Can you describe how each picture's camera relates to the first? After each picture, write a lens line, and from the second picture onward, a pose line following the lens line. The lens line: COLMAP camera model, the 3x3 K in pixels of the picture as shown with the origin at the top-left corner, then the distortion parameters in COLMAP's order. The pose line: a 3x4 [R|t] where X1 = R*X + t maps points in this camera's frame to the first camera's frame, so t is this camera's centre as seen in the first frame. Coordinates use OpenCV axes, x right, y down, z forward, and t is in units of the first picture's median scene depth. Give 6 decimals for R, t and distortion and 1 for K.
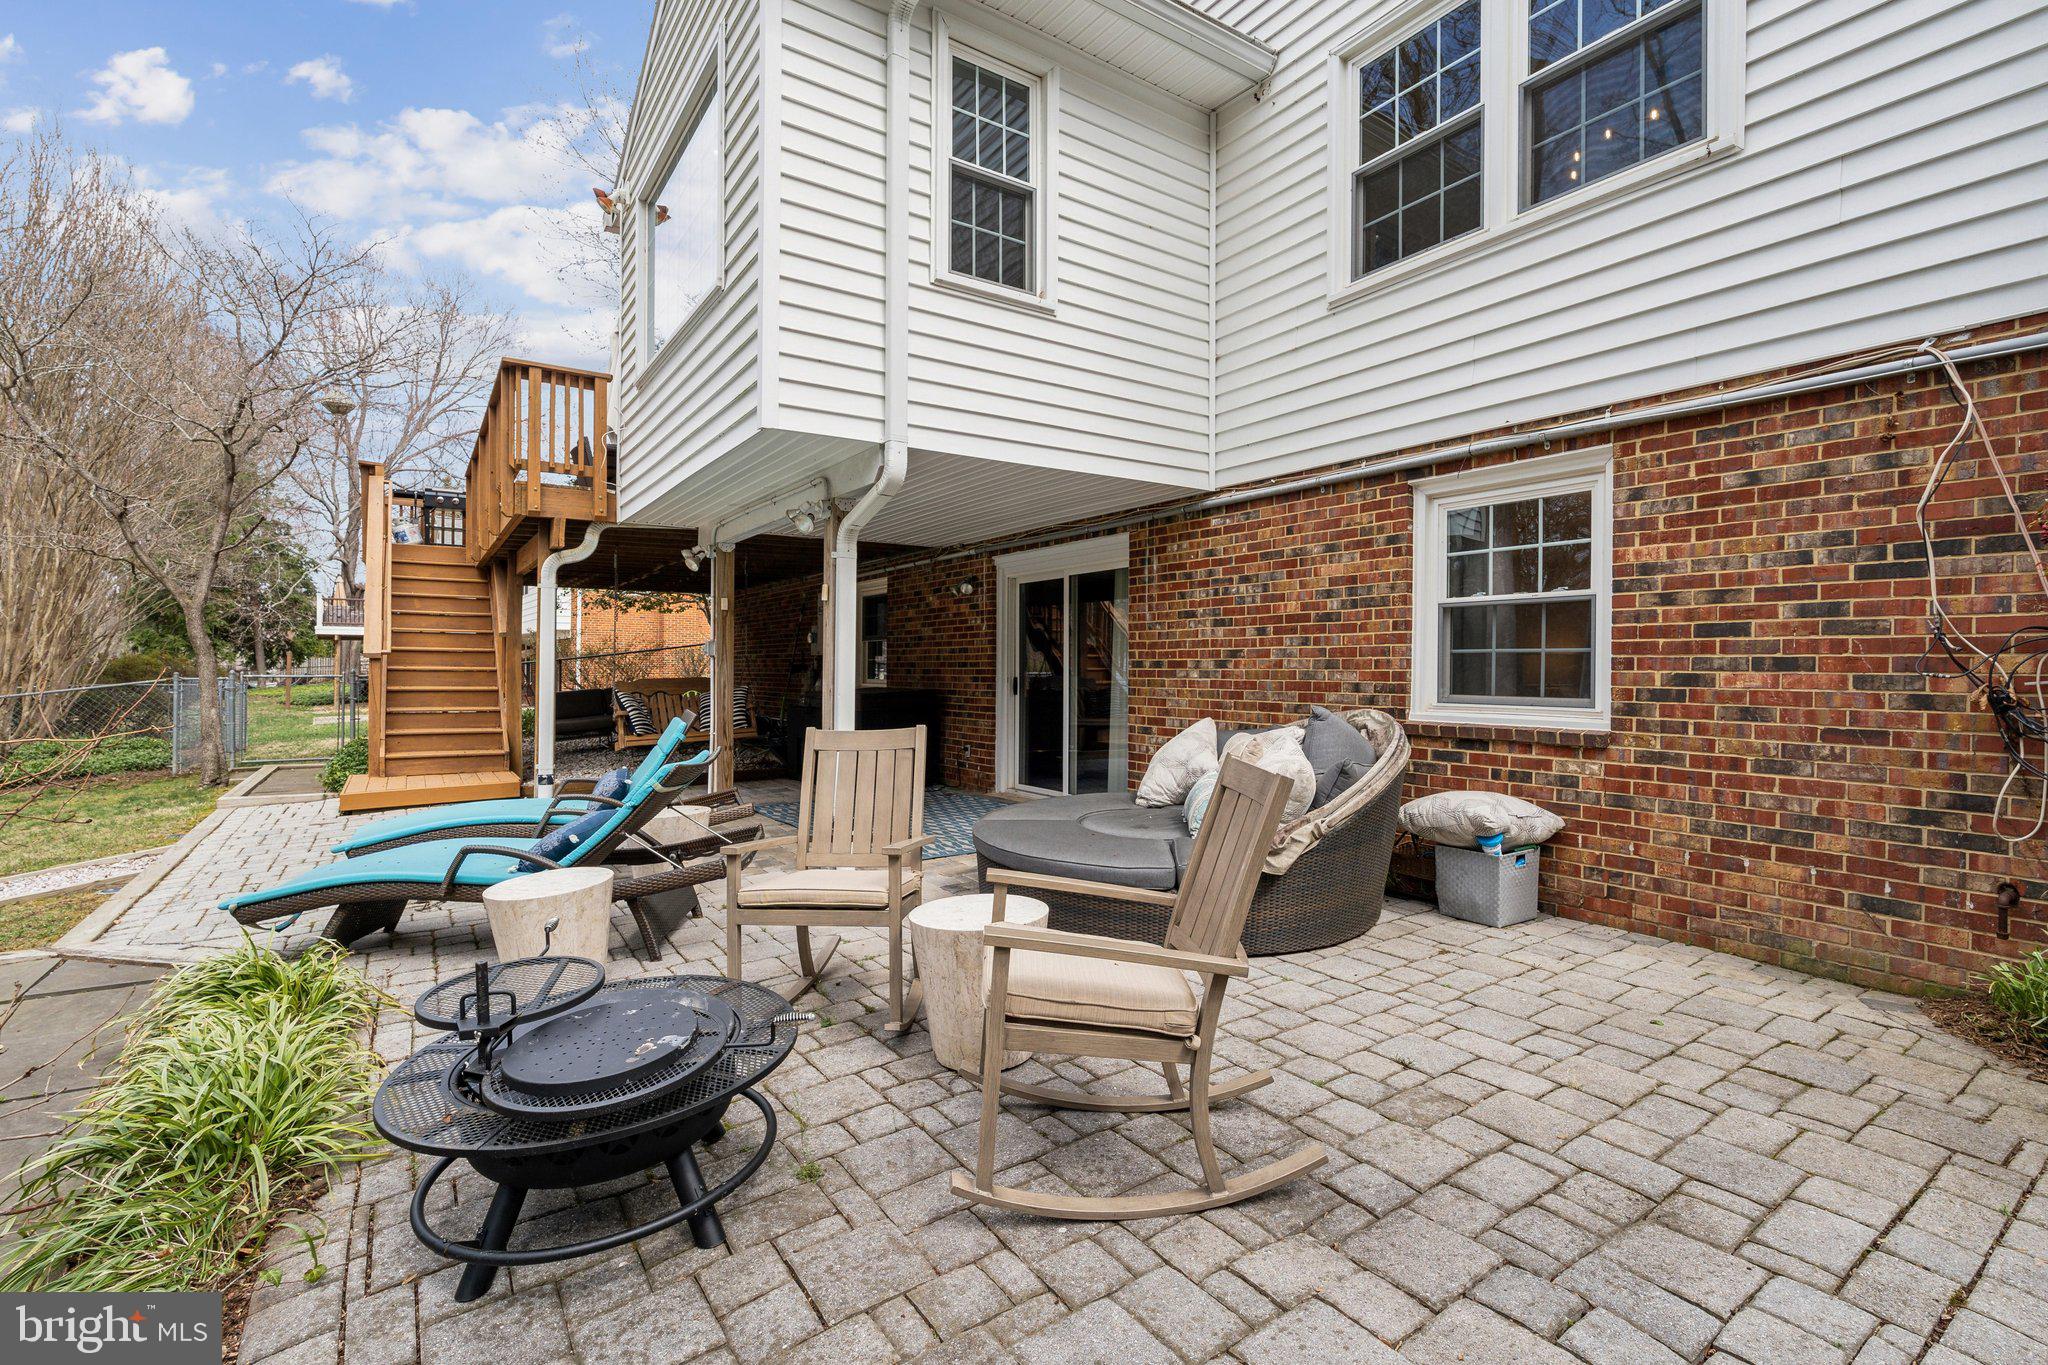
lens RADIAL K [[923.9, 0, 986.2], [0, 923.9, 637.6], [0, 0, 1]] dist [-0.001222, -0.000650]
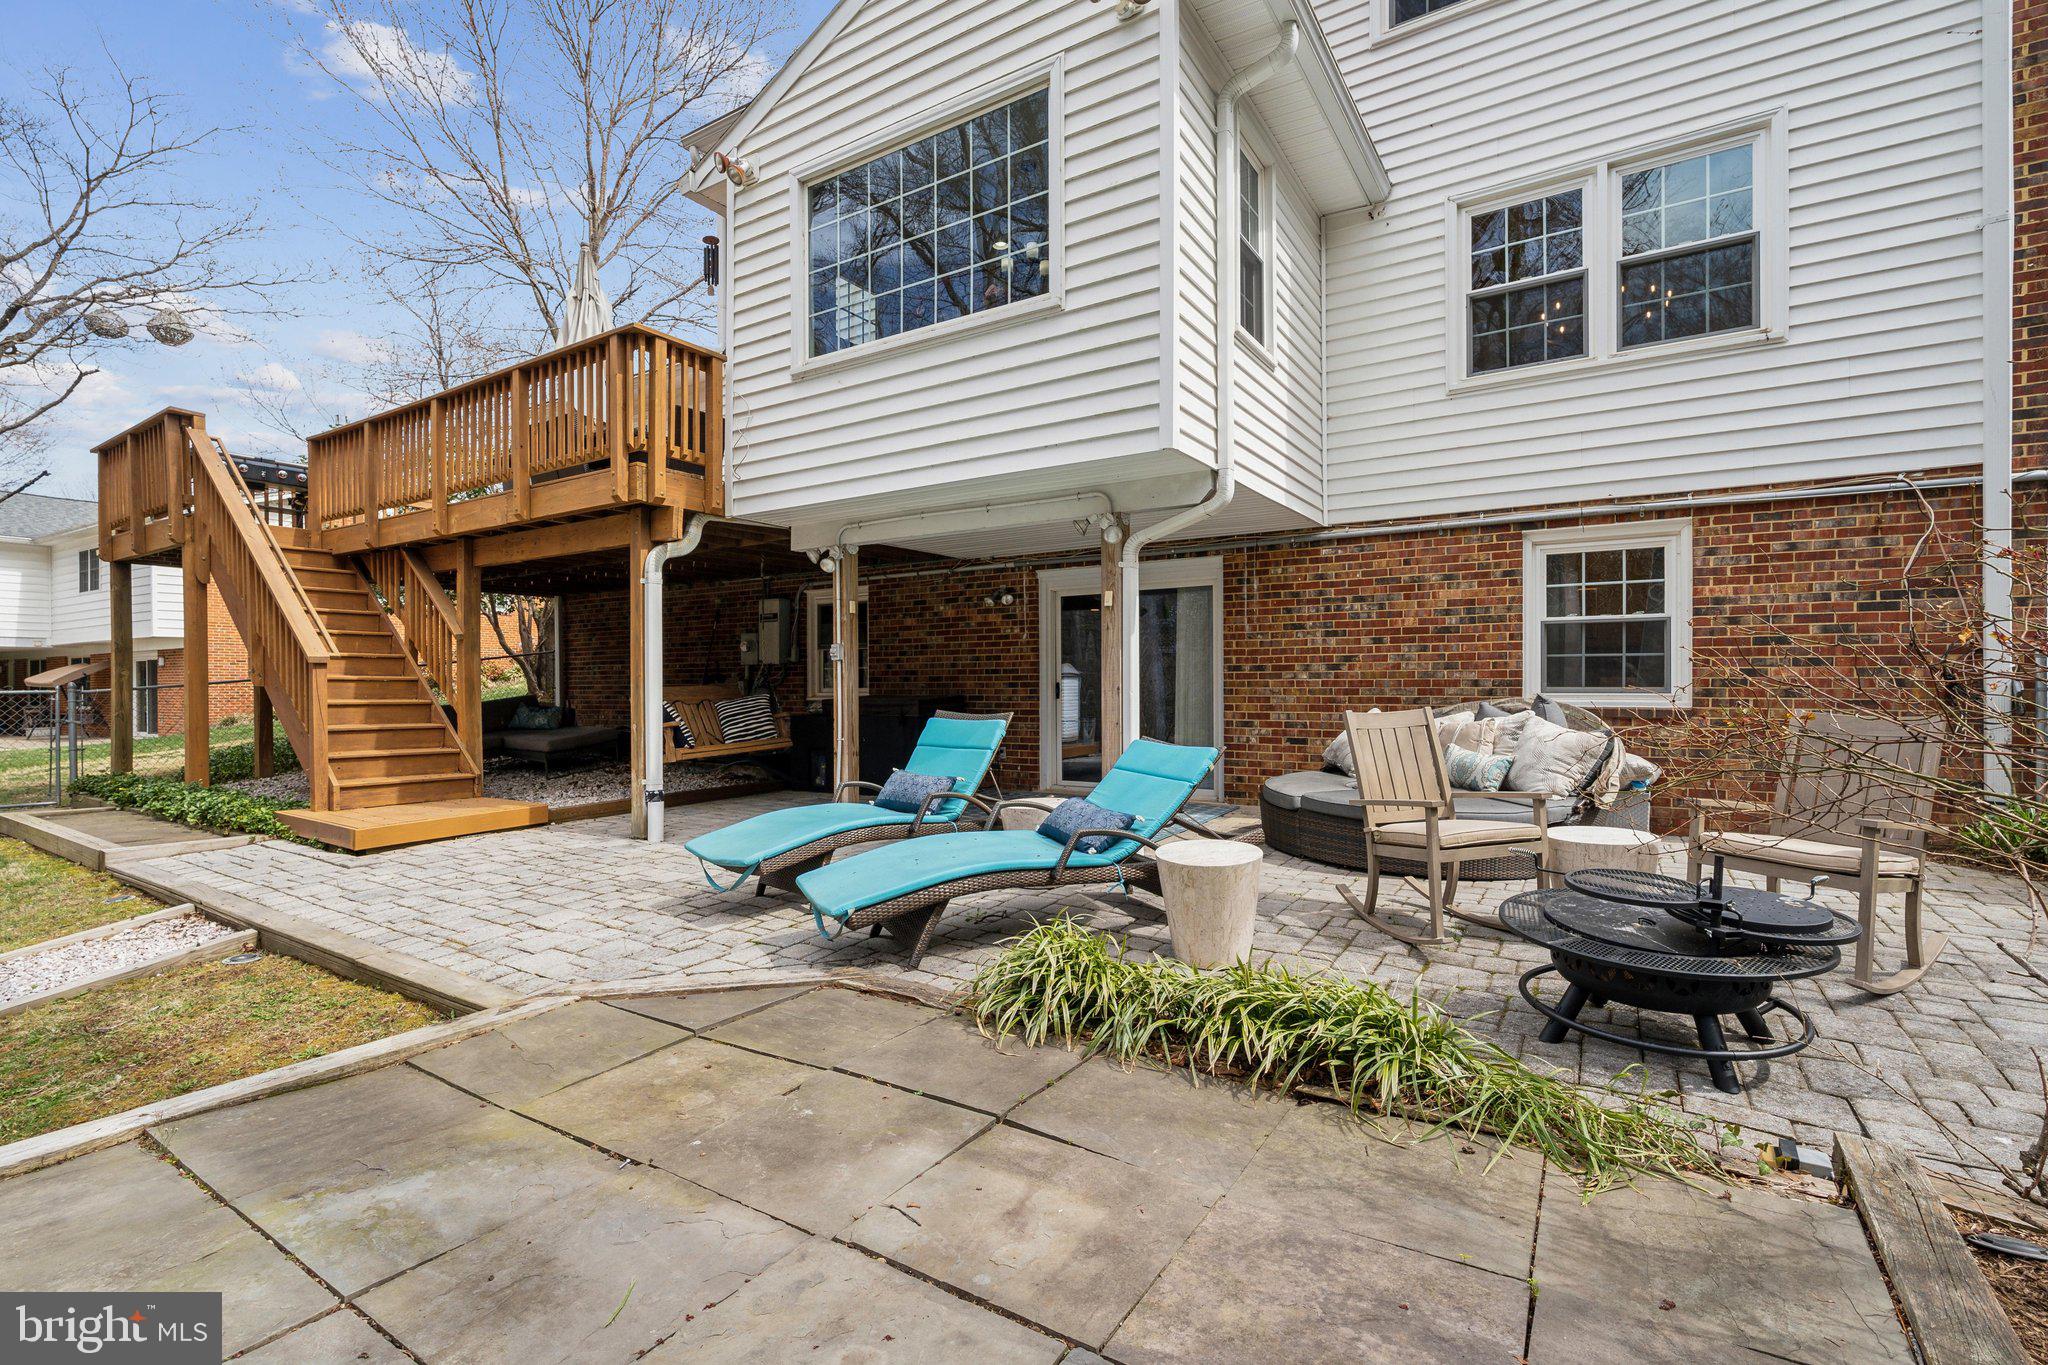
lens RADIAL K [[923.9, 0, 990.7], [0, 923.9, 658.3], [0, 0, 1]] dist [-0.001222, -0.000650]
pose [[0.917024, 0.005798, 0.398789, -0.799838], [-0.007384, 0.999970, 0.002442, 0.020926], [-0.398763, -0.005184, 0.917039, 0.059592]]
